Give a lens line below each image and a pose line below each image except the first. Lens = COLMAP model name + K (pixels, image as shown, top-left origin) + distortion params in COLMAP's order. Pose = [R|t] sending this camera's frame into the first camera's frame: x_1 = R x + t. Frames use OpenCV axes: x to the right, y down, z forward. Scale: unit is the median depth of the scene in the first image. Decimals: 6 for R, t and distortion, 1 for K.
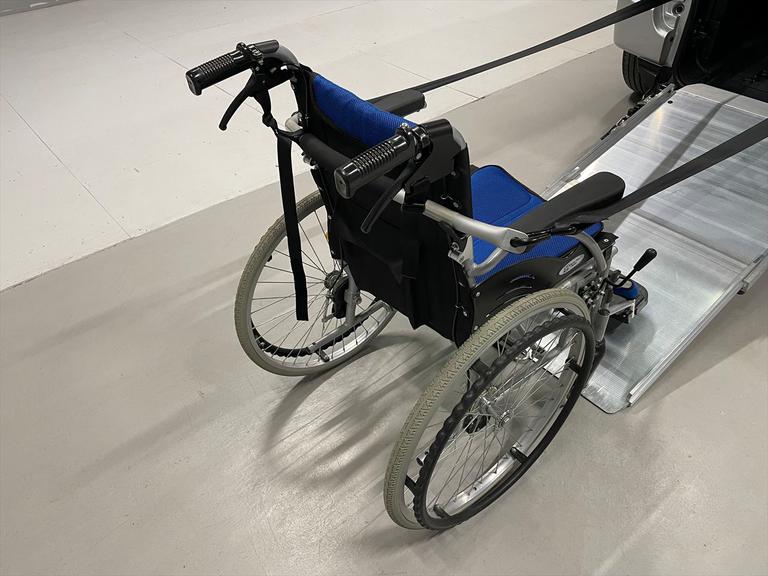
lens RADIAL K [[597.6, 0, 384.0], [0, 597.6, 288.0], [0, 0, 1]] dist [0.097285, -0.084666]
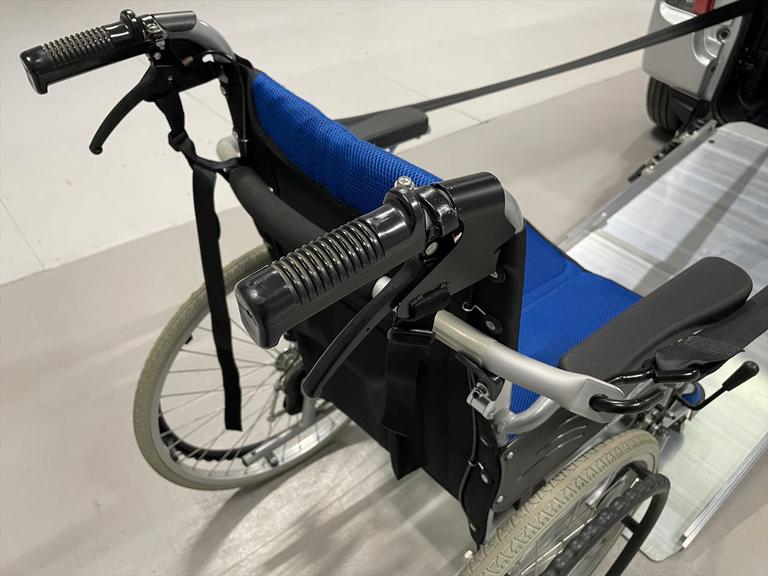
lens RADIAL K [[600.5, 0, 384.0], [0, 600.5, 288.0], [0, 0, 1]] dist [0.034959, -0.008952]
pose [[0.998133, 0.053668, 0.029148, 0.006533], [-0.052996, 0.998321, -0.023373, -0.122136], [-0.030353, 0.021784, 0.999302, 0.371833]]
